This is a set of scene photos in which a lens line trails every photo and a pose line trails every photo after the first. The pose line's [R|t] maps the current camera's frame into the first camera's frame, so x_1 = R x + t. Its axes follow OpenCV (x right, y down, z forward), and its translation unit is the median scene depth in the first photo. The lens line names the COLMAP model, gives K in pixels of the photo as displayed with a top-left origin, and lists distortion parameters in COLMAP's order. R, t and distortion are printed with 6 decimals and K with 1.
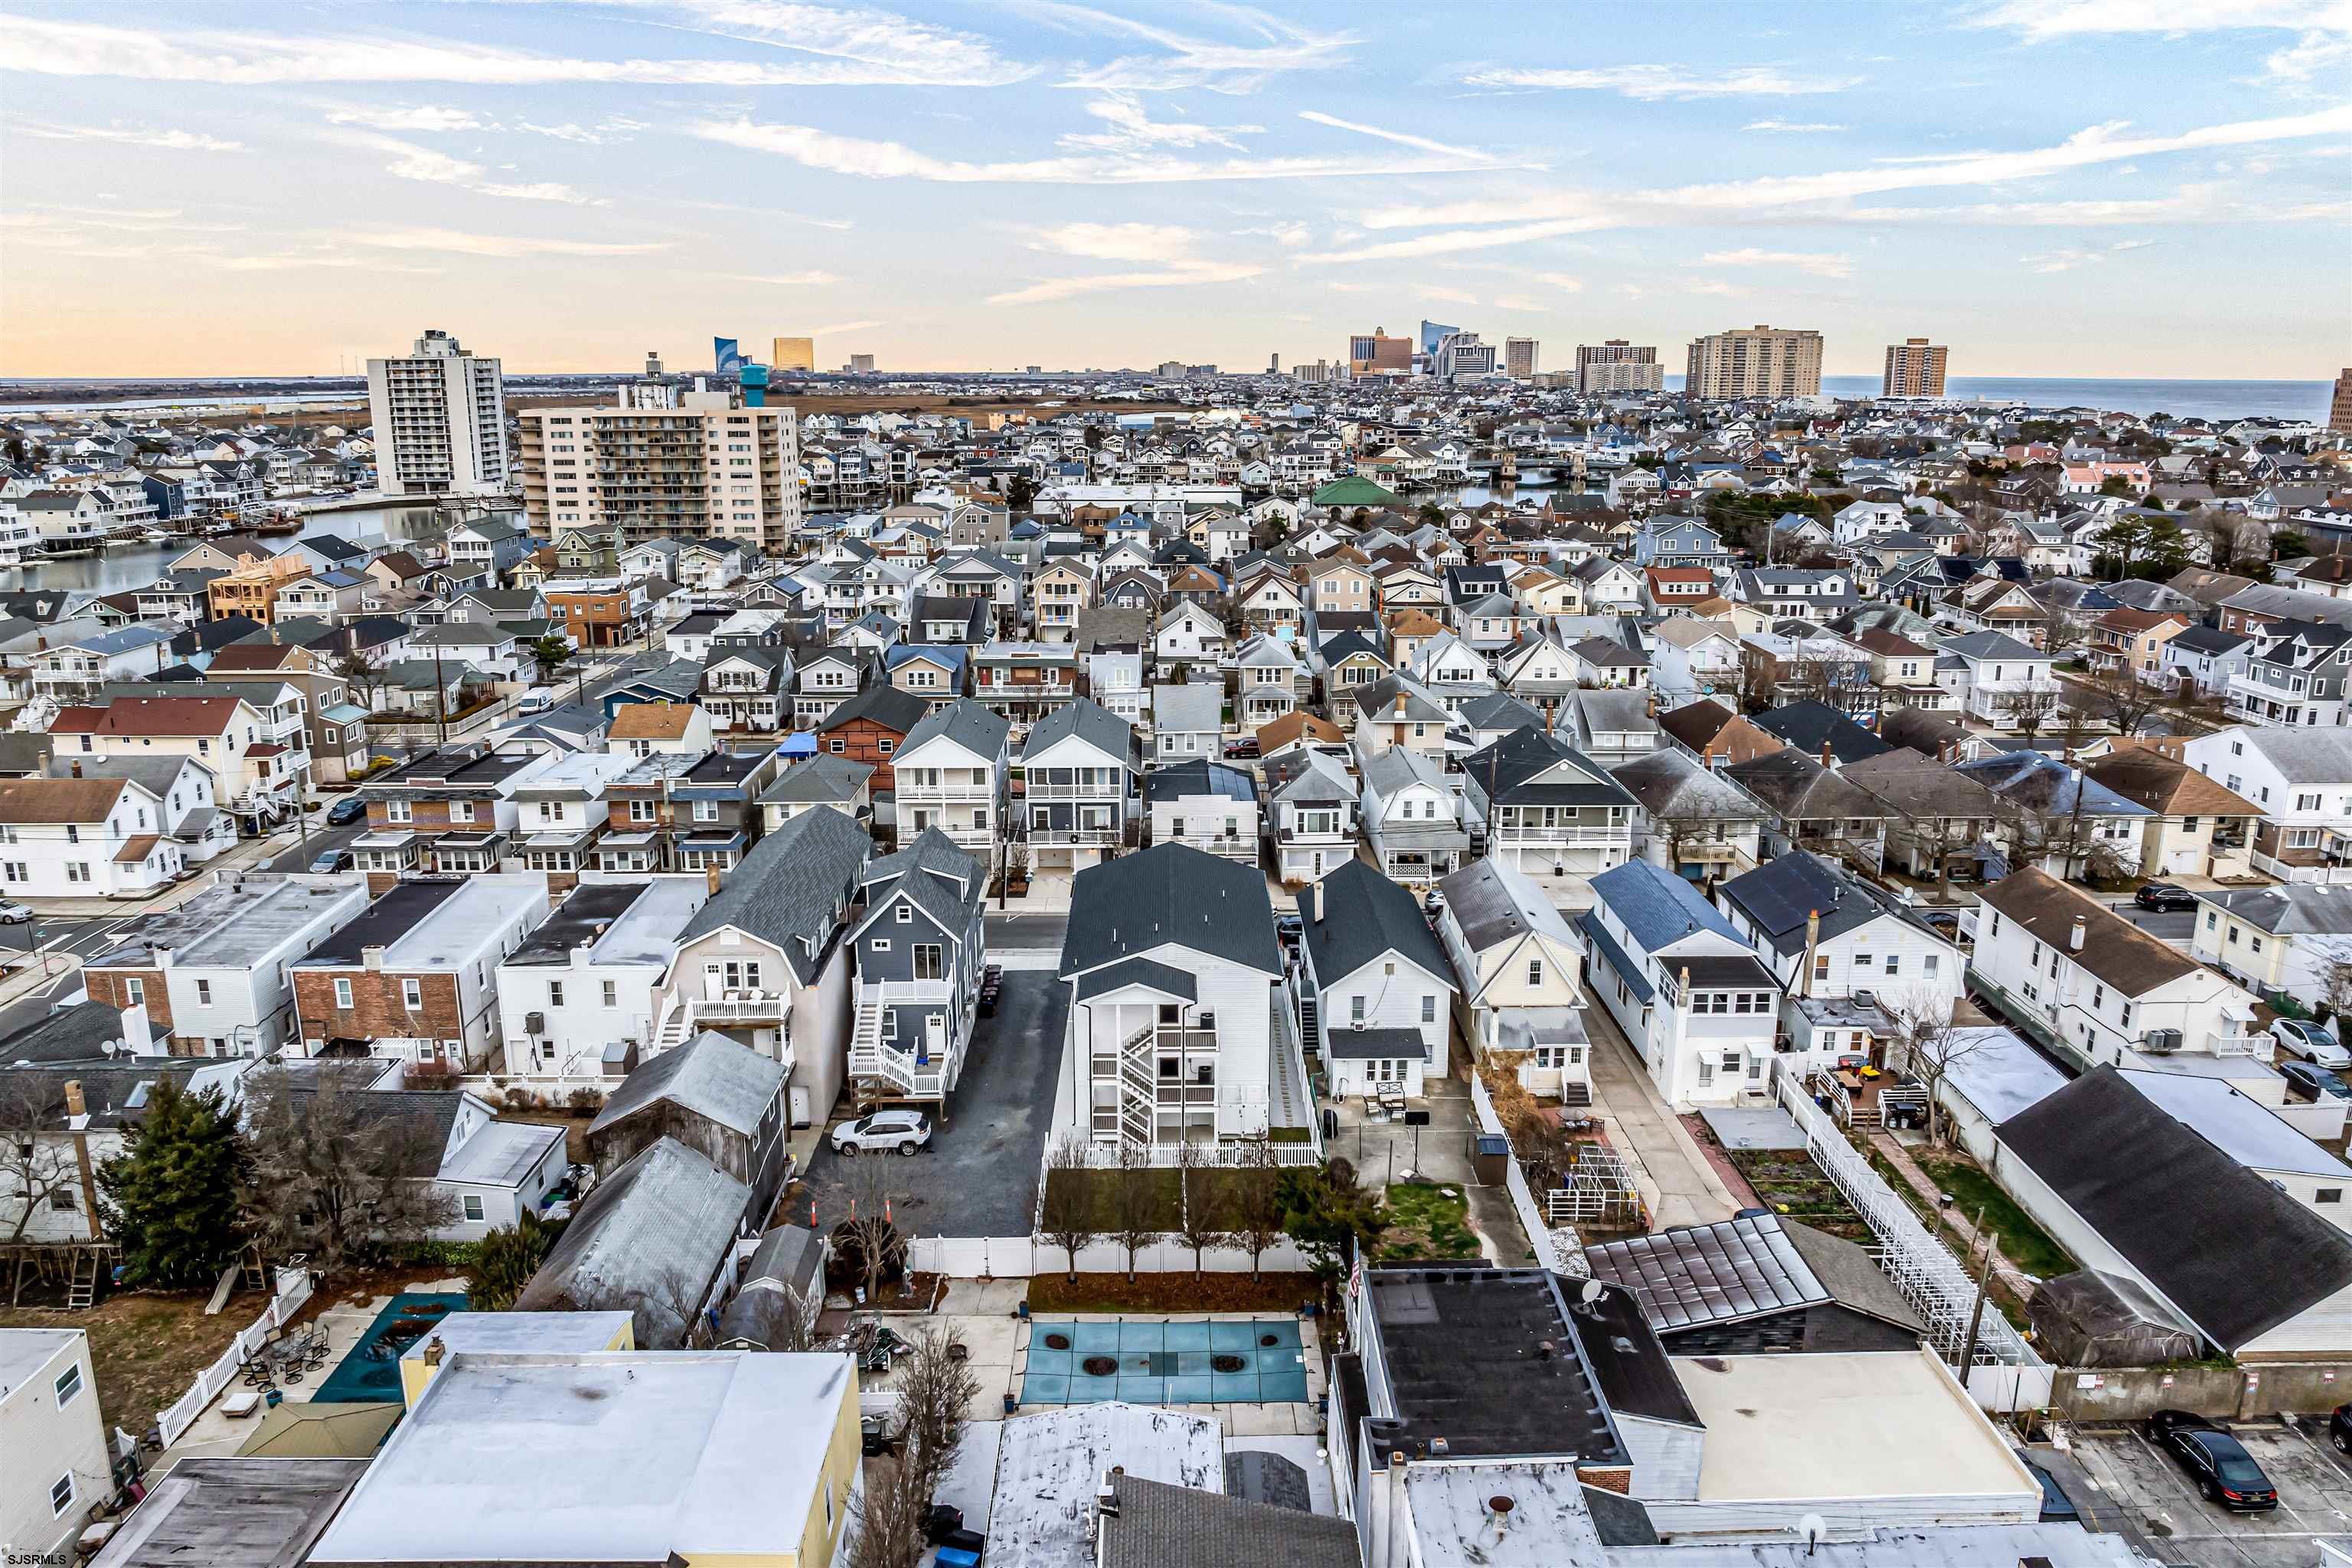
lens RADIAL K [[1675.9, 0, 1172.2], [0, 1675.9, 783.0], [0, 0, 1]] dist [-0.035043, -0.005692]
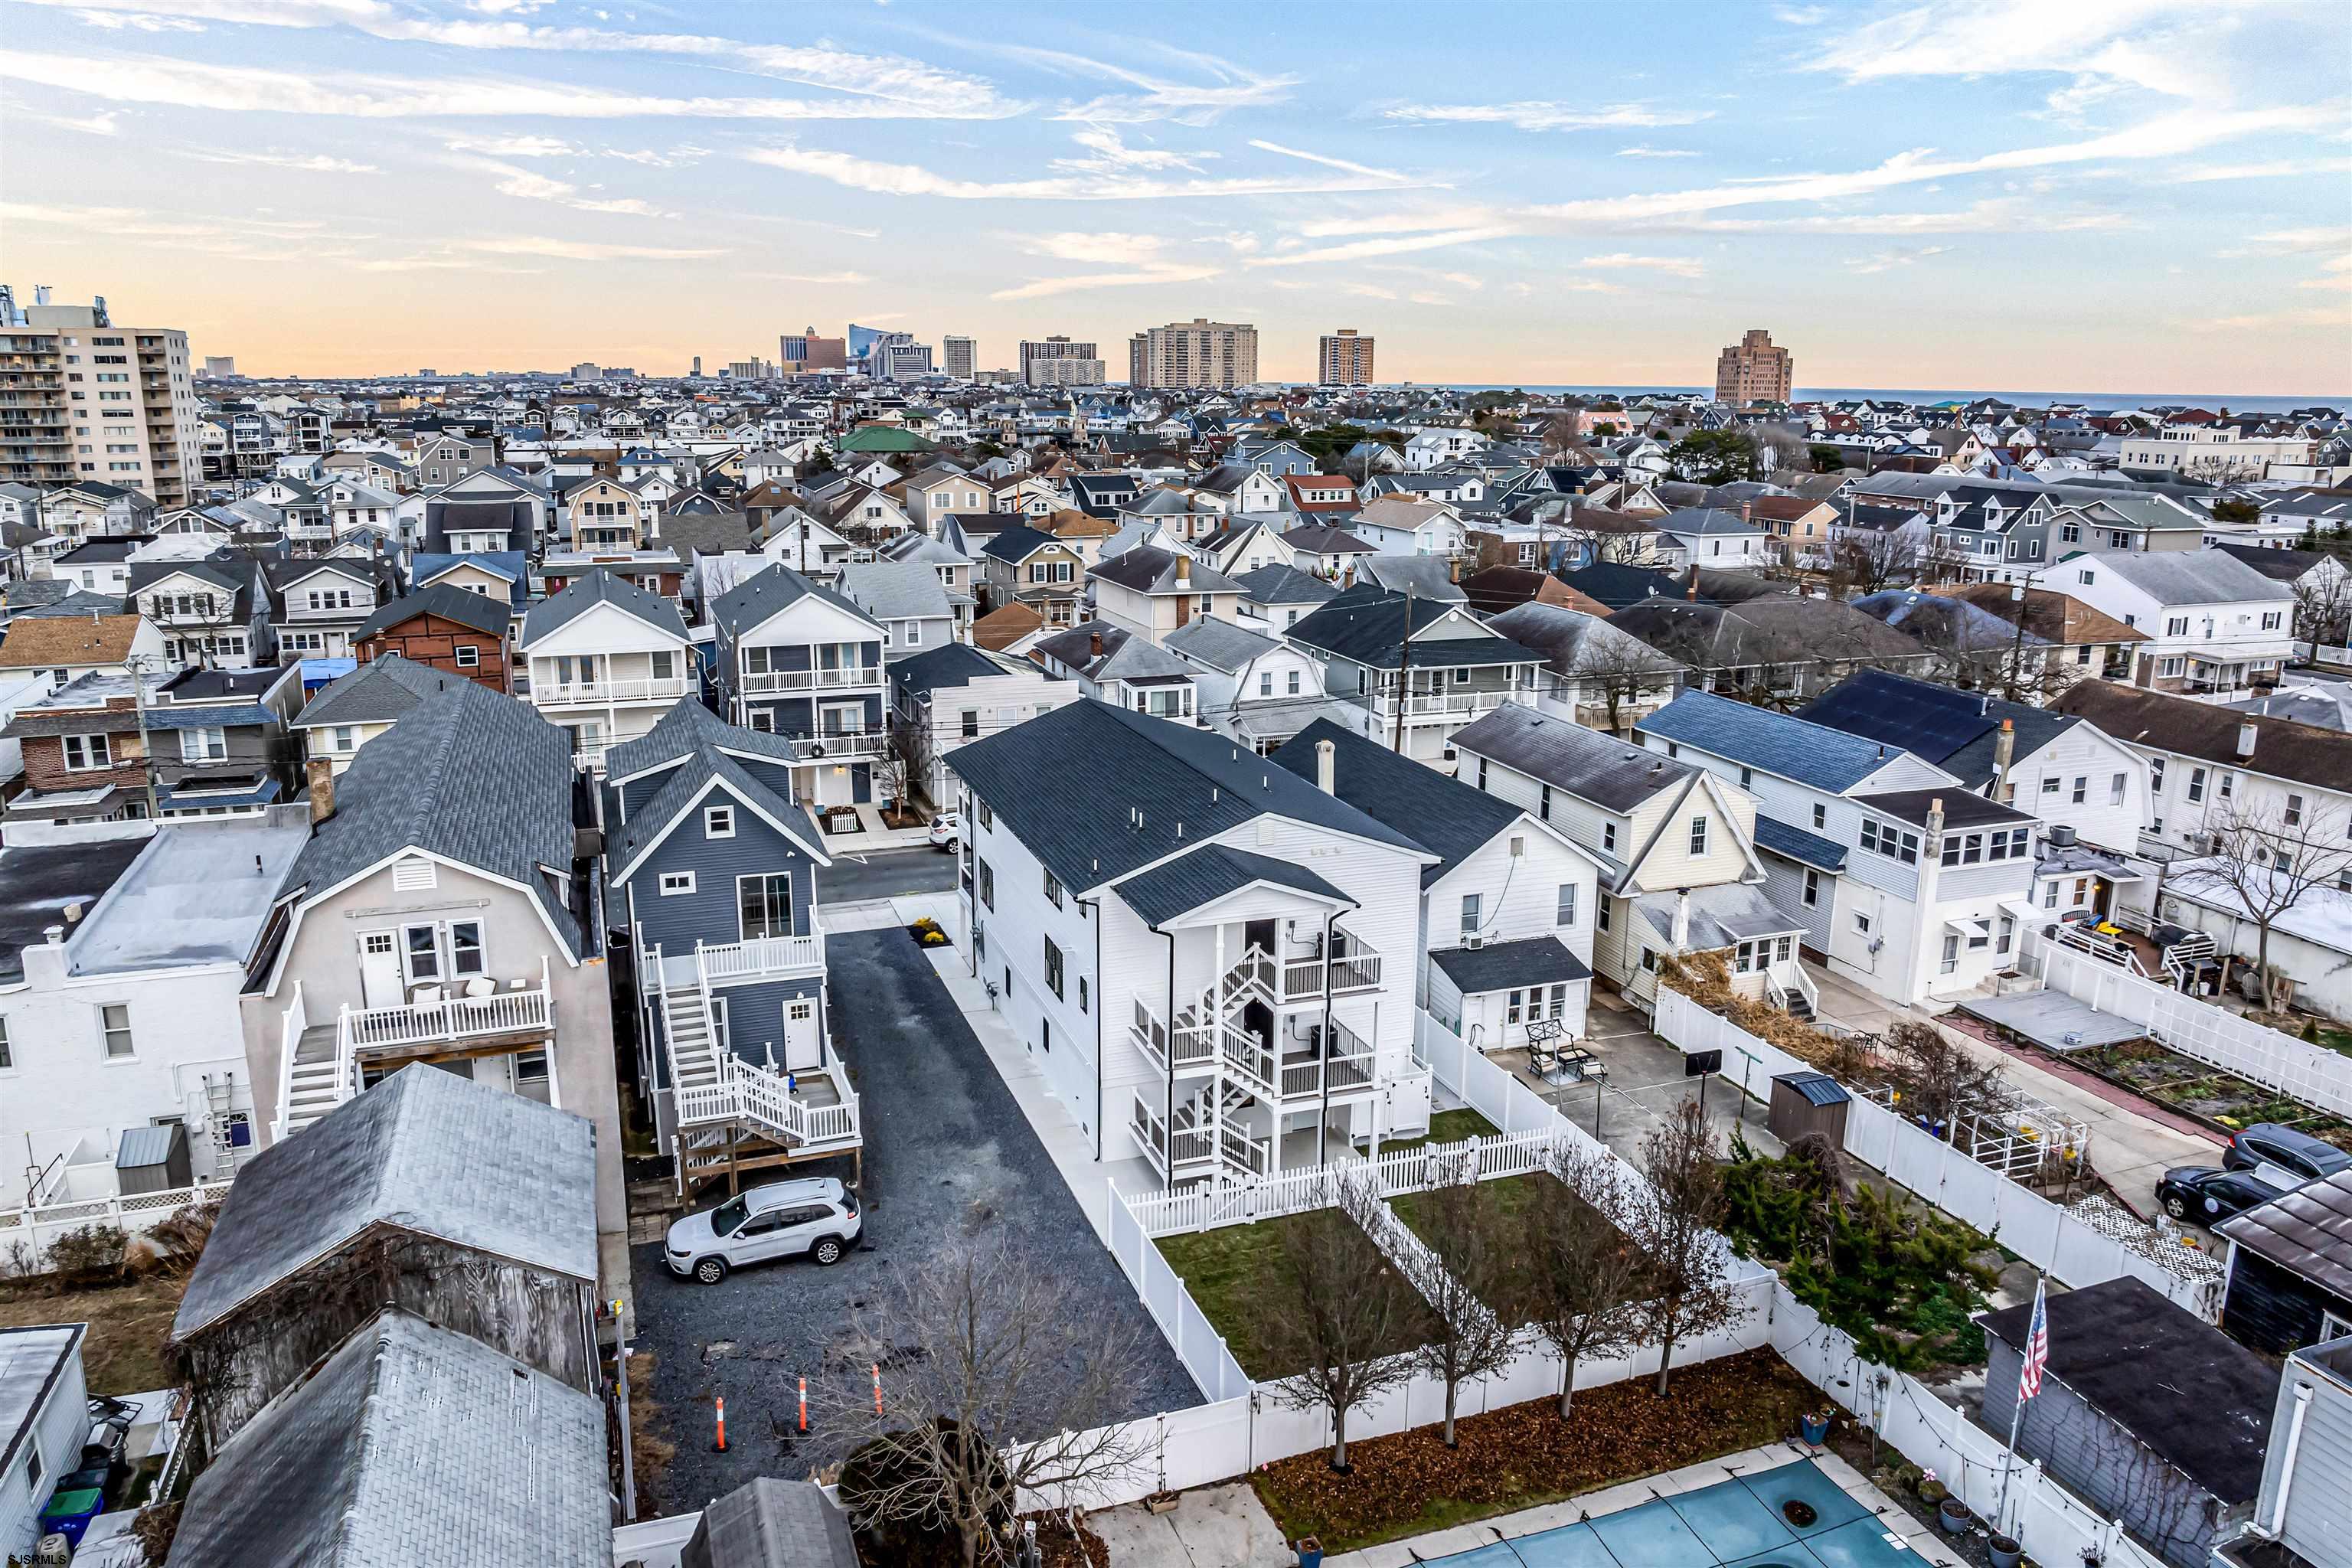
lens RADIAL K [[1675.9, 0, 1181.8], [0, 1675.9, 776.9], [0, 0, 1]] dist [-0.035043, -0.005692]
pose [[0.942719, -0.070270, 0.326104, -0.141112], [0.073716, 0.997278, 0.001797, 0.053527], [-0.325342, 0.022345, 0.945332, 0.315882]]
